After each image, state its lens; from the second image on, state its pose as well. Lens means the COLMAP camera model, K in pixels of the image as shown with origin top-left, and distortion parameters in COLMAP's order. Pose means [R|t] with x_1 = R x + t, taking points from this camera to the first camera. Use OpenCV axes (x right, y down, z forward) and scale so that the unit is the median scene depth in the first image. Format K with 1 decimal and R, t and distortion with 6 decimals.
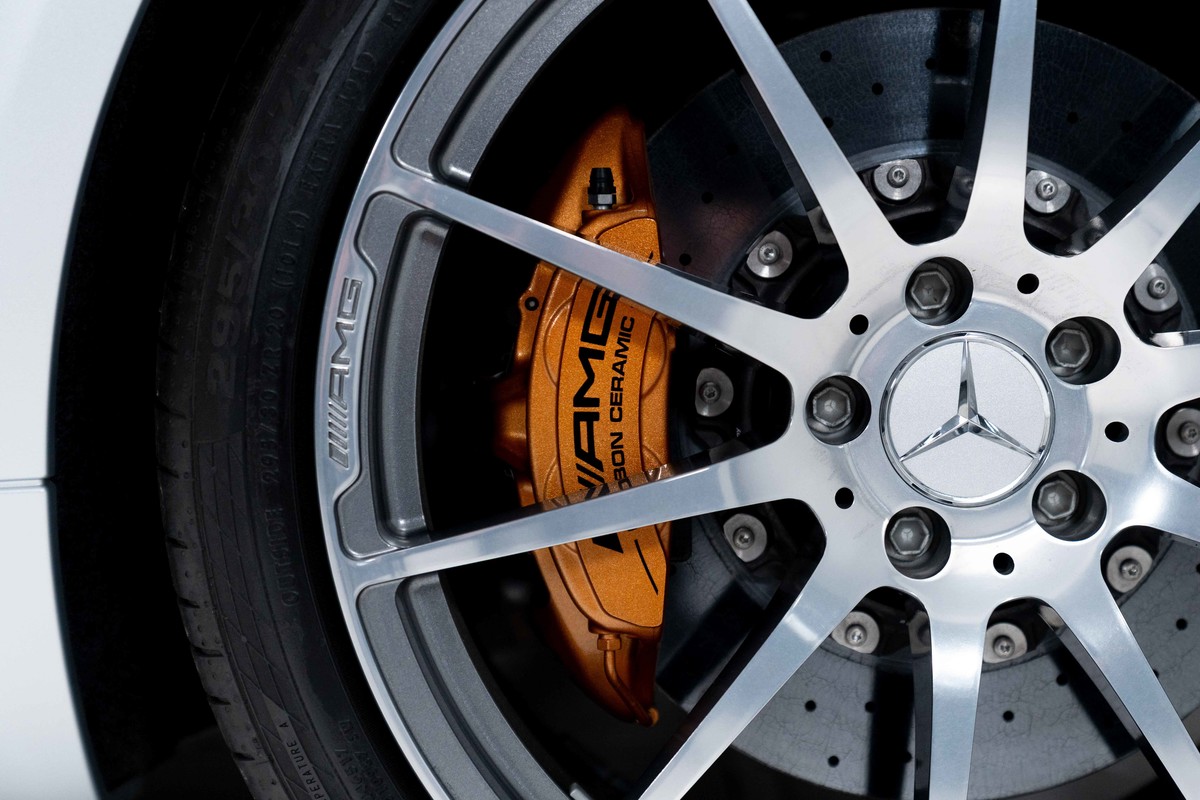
lens RADIAL K [[2512.5, 0, 610.5], [0, 2512.5, 396.0], [0, 0, 1]] dist [0.005526, 0.000000]
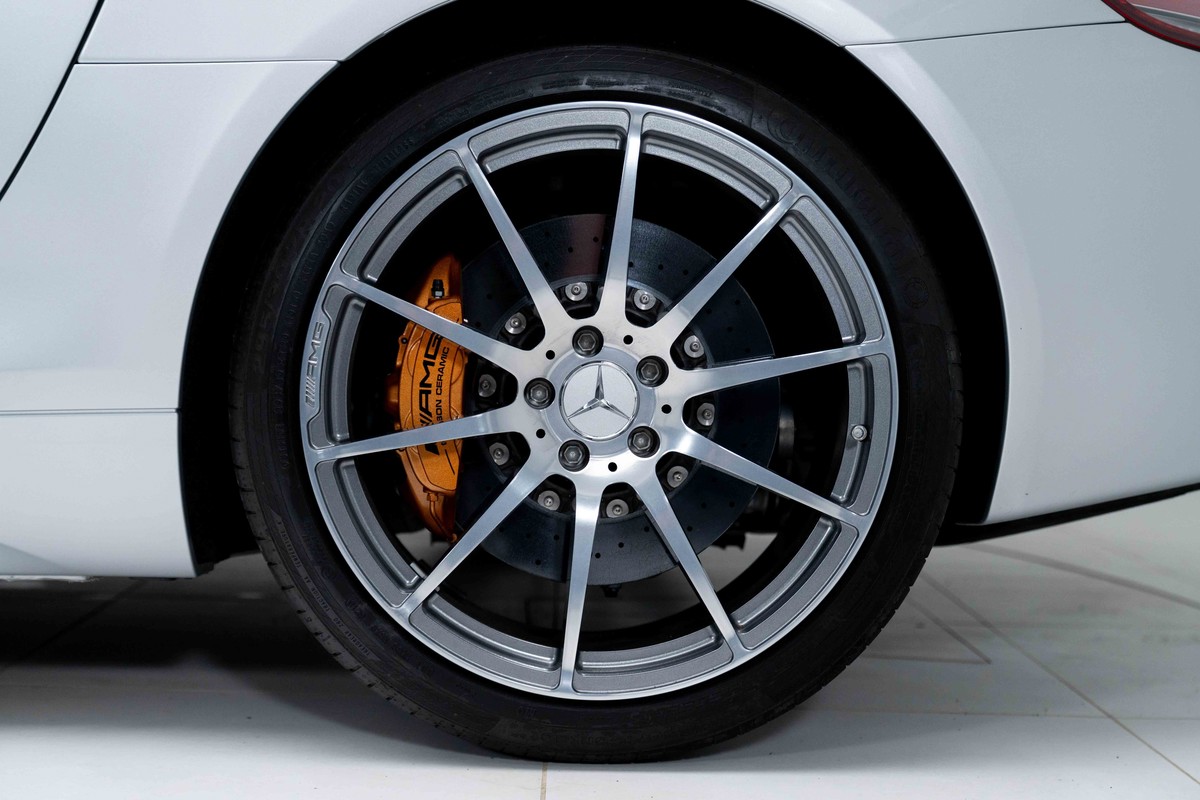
lens RADIAL K [[1812.3, 0, 597.2], [0, 1812.3, 400.0], [0, 0, 1]] dist [0.012154, 0.000000]
pose [[0.999043, 0.042565, 0.010087, 0.124761], [-0.042010, 0.997866, -0.049987, 0.088364], [-0.012193, 0.049516, 0.998699, -0.584212]]
